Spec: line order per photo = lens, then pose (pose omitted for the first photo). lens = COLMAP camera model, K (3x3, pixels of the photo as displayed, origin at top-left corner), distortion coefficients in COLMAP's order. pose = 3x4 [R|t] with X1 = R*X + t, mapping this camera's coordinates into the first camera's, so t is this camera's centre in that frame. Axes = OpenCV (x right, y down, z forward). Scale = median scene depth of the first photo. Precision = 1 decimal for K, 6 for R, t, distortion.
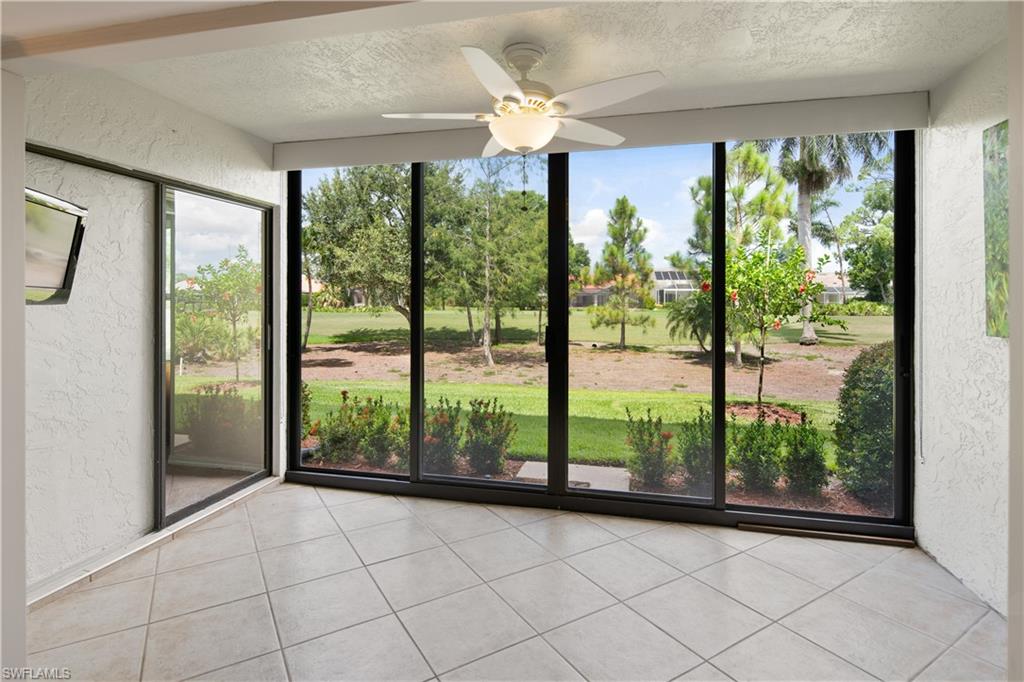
lens RADIAL K [[498.1, 0, 514.5], [0, 498.1, 298.3], [0, 0, 1]] dist [-0.000058, 0.000019]
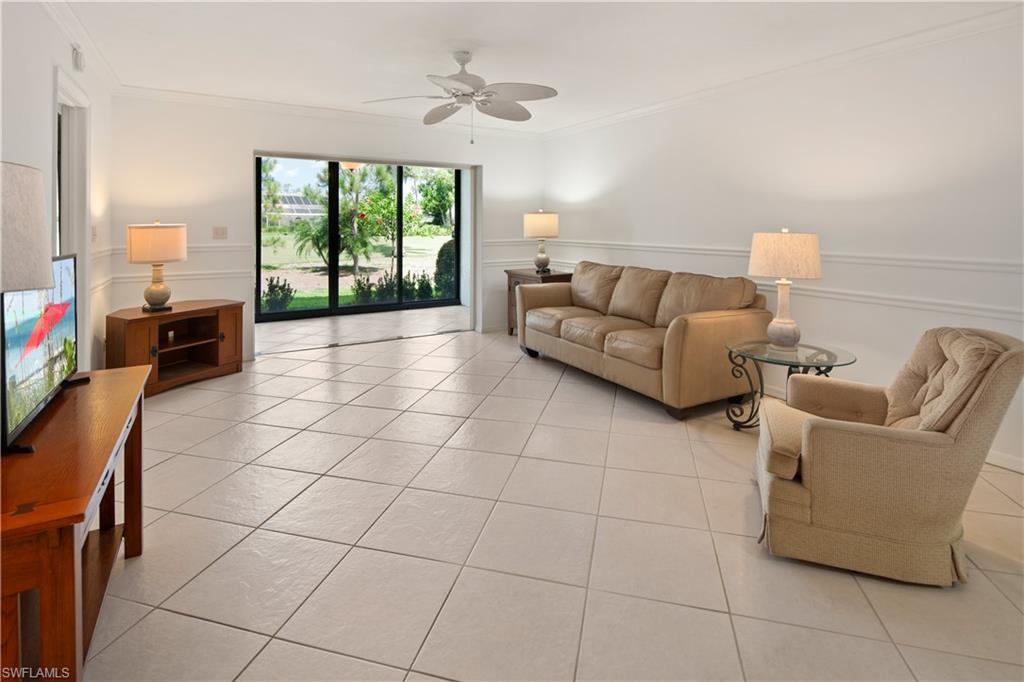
lens RADIAL K [[498.0, 0, 510.3], [0, 498.0, 226.7], [0, 0, 1]] dist [-0.000273, 0.000235]
pose [[0.715551, -0.003608, 0.698551, -0.142261], [-0.002383, 0.999968, 0.007606, 0.000884], [-0.698556, -0.007108, 0.715520, -0.178955]]
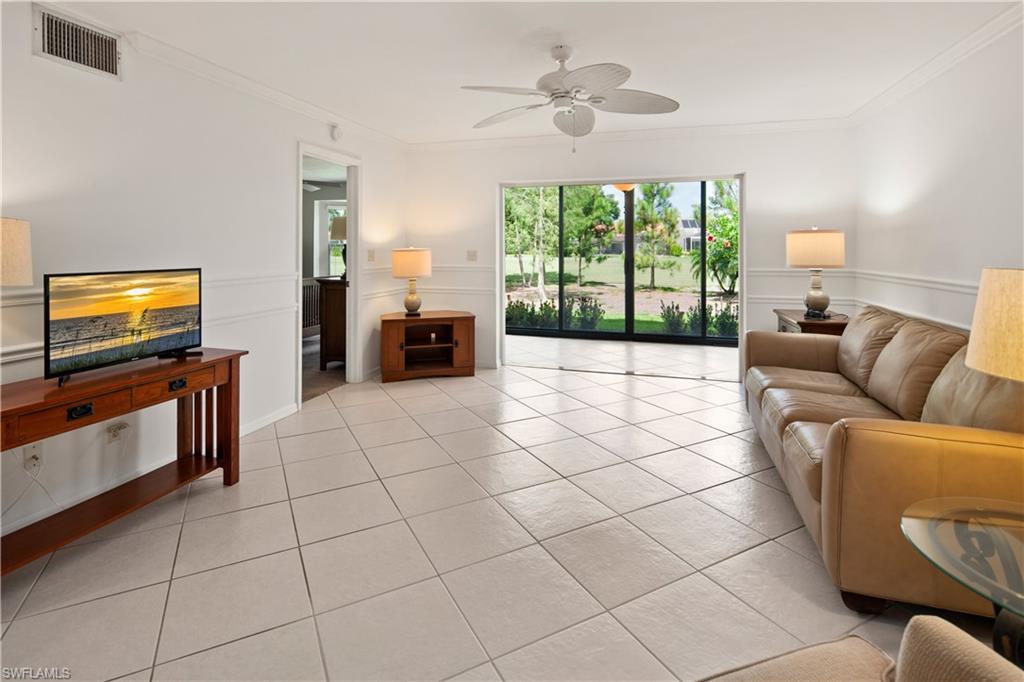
lens RADIAL K [[500.5, 0, 509.8], [0, 500.5, 246.0], [0, 0, 1]] dist [-0.000712, 0.000036]
pose [[0.998299, -0.002686, -0.058248, -0.048516], [0.002630, 0.999996, -0.001037, 0.000857], [0.058251, 0.000882, 0.998302, -0.191457]]
